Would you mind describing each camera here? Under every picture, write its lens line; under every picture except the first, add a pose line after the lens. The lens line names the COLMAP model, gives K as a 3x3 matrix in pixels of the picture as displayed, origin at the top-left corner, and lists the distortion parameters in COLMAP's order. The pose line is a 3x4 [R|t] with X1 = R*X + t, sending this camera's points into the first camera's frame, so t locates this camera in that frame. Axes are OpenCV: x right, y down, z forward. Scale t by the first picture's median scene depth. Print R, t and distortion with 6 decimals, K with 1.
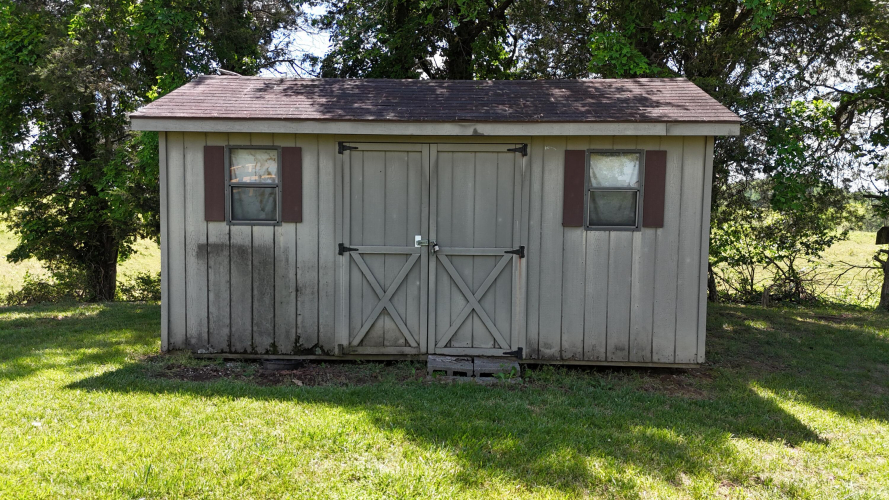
lens RADIAL K [[642.3, 0, 444.5], [0, 642.3, 250.0], [0, 0, 1]] dist [0.094480, -0.001331]
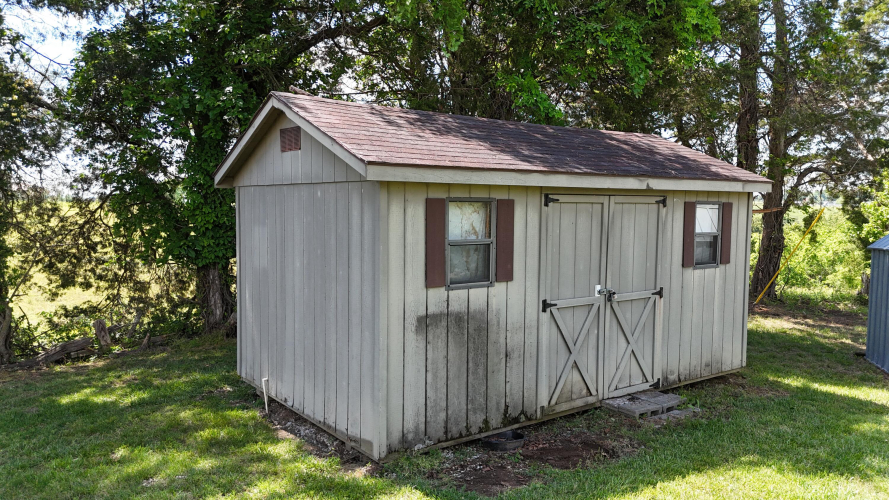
lens RADIAL K [[642.3, 0, 444.5], [0, 642.3, 250.0], [0, 0, 1]] dist [0.094480, -0.001331]
pose [[0.786680, -0.047495, 0.615531, -0.852174], [0.049932, 0.998665, 0.013242, -0.102702], [-0.615338, 0.020317, 0.788001, 0.338350]]
